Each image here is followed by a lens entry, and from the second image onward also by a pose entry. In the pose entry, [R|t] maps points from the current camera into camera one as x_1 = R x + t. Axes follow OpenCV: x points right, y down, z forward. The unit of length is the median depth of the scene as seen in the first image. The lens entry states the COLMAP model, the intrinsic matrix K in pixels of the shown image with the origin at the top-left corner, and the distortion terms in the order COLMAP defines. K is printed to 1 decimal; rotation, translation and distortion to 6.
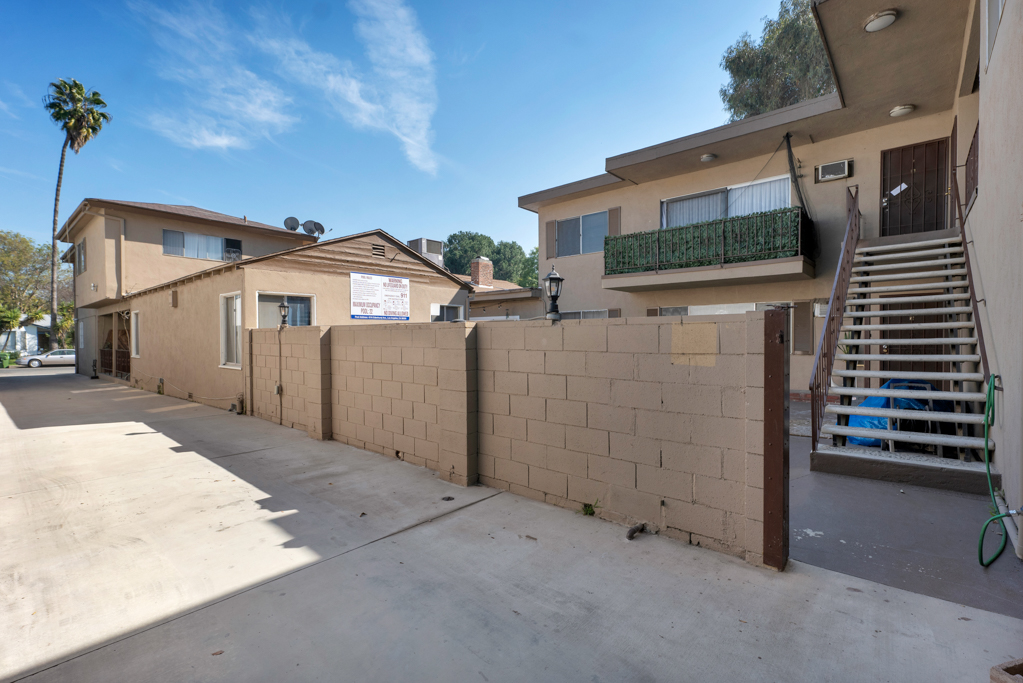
lens RADIAL K [[471.7, 0, 497.7], [0, 471.7, 341.0], [0, 0, 1]] dist [0.004984, -0.001359]
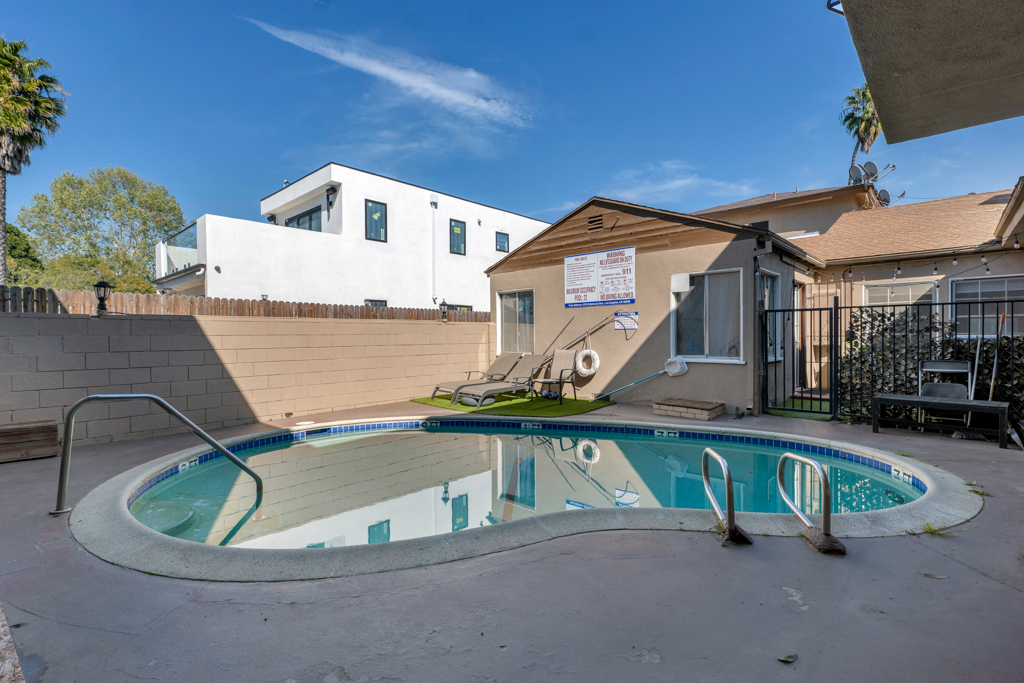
lens RADIAL K [[472.2, 0, 508.2], [0, 472.2, 338.6], [0, 0, 1]] dist [0.004984, -0.001359]
pose [[-0.019008, 0.005672, -0.999803, 0.581109], [-0.000512, 0.999984, 0.005682, 0.007277], [0.999819, 0.000620, -0.019005, 0.858696]]
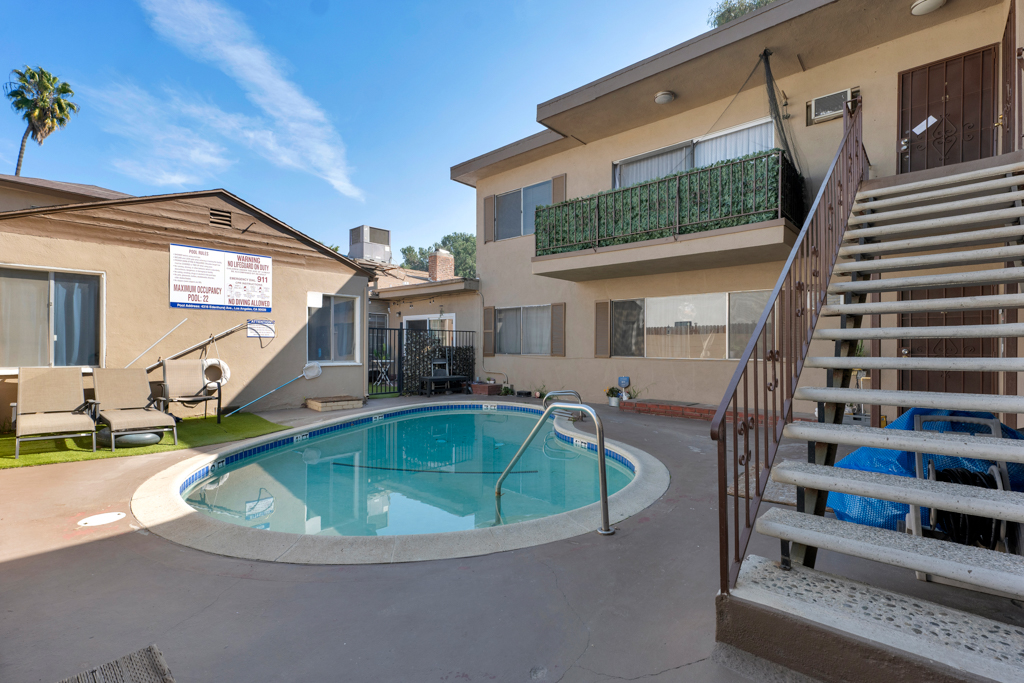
lens RADIAL K [[472.2, 0, 505.6], [0, 472.2, 343.4], [0, 0, 1]] dist [0.004984, -0.001359]
pose [[0.999860, 0.008873, -0.014190, 0.211073], [-0.009038, 0.999892, -0.011619, 0.012259], [0.014086, 0.011745, 0.999832, 0.257269]]
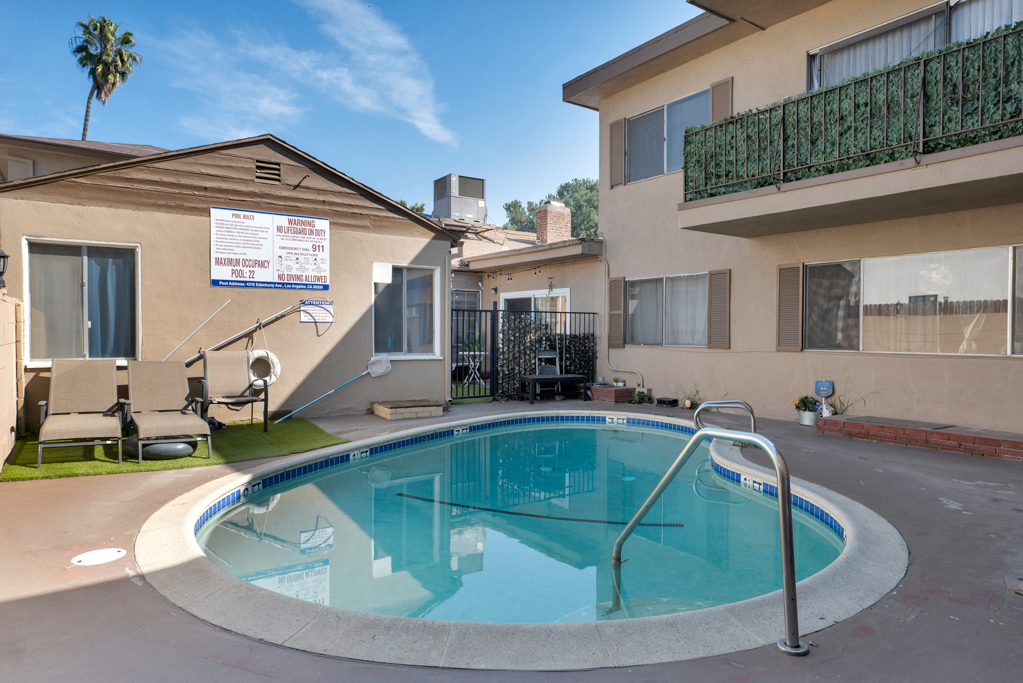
lens RADIAL K [[631.0, 0, 500.3], [0, 631.0, 340.2], [0, 0, 1]] dist [0.002184, 0.000604]
pose [[0.970962, 0.011528, -0.238955, 0.219460], [-0.009868, 0.999918, 0.008140, 0.010346], [0.239029, -0.005545, 0.970997, 0.300542]]
